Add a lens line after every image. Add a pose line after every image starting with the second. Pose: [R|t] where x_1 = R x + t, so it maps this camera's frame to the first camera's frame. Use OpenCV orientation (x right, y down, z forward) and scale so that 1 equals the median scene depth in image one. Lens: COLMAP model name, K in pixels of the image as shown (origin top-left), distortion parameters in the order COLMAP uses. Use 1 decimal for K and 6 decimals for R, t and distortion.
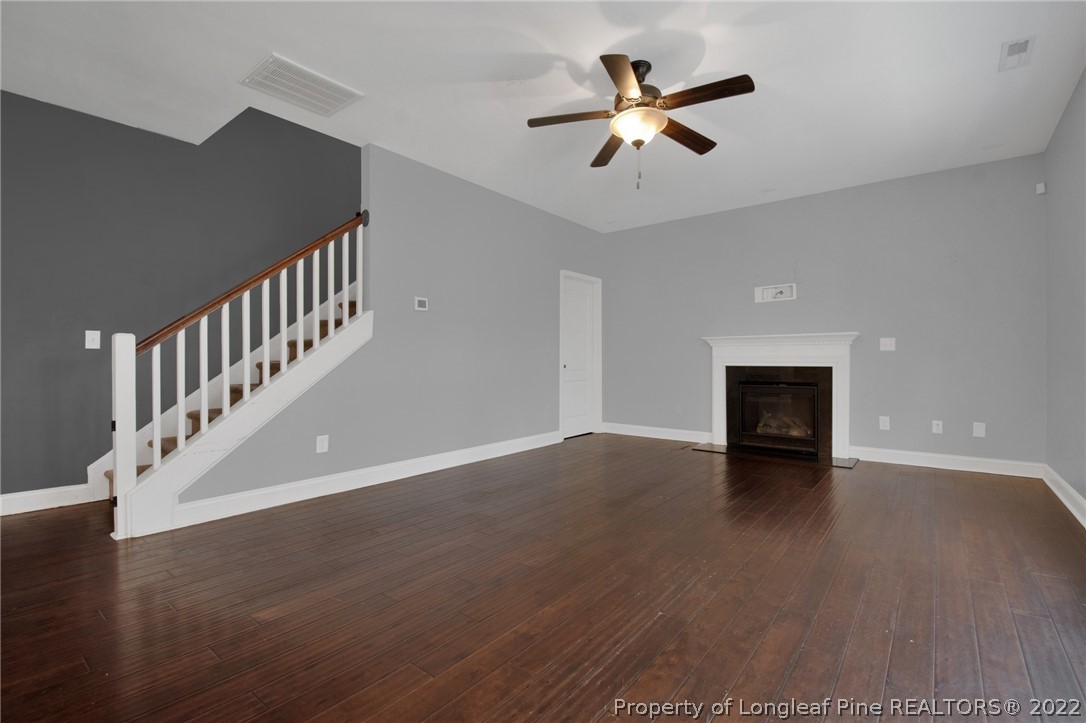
lens RADIAL K [[481.0, 0, 543.7], [0, 481.0, 360.7], [0, 0, 1]] dist [-0.001451, -0.000281]
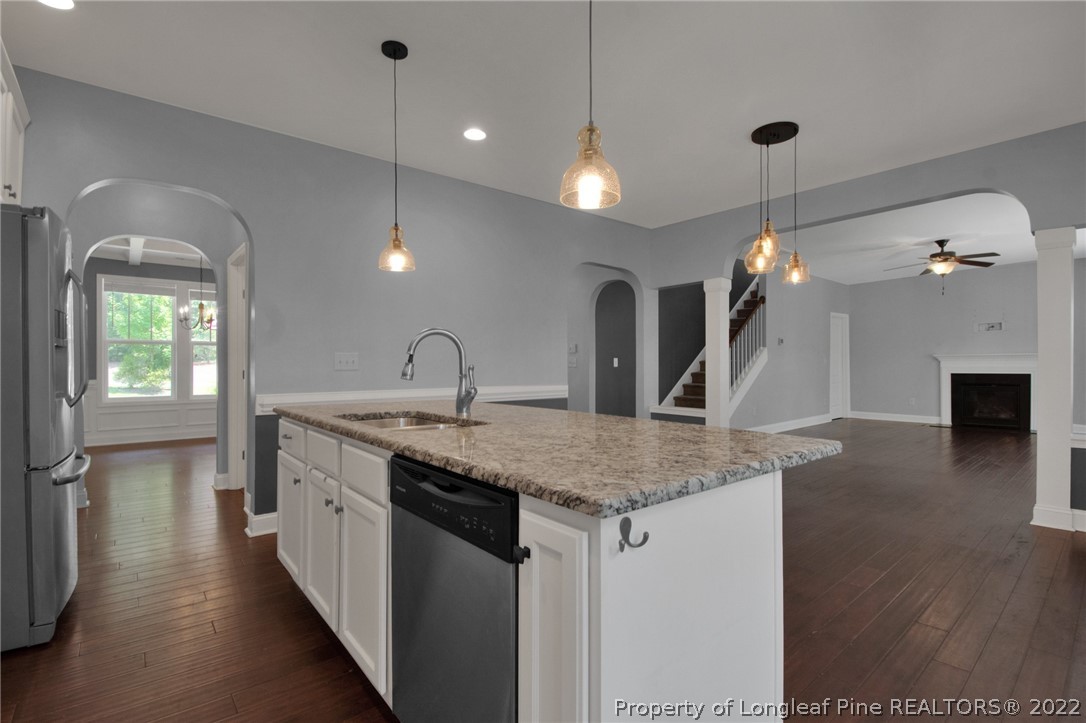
lens RADIAL K [[513.2, 0, 543.3], [0, 513.2, 364.8], [0, 0, 1]] dist [0.000735, -0.009294]
pose [[0.984818, 0.003847, -0.173548, -0.683970], [-0.004279, 0.999989, -0.002114, -0.009881], [0.173538, 0.002824, 0.984823, -0.933962]]
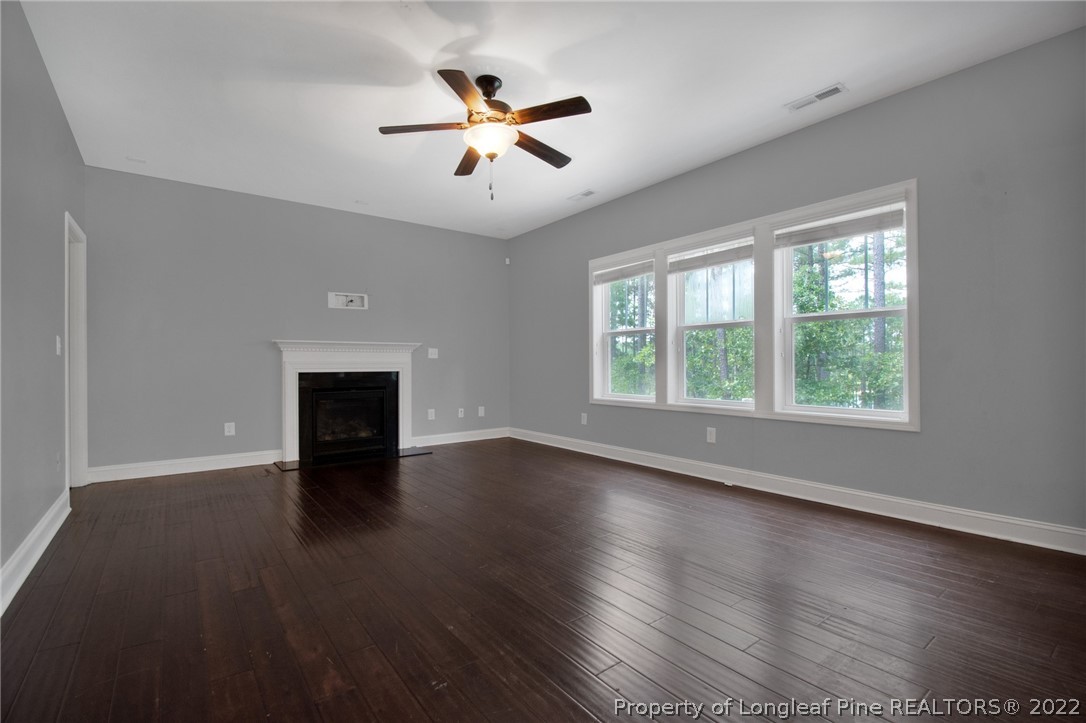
lens RADIAL K [[513.2, 0, 543.9], [0, 513.2, 360.6], [0, 0, 1]] dist [0.000735, -0.009294]
pose [[0.245309, 0.003757, 0.969438, -0.474567], [0.006832, 0.999961, -0.005604, -0.004343], [-0.969421, 0.007998, 0.245274, 0.326170]]
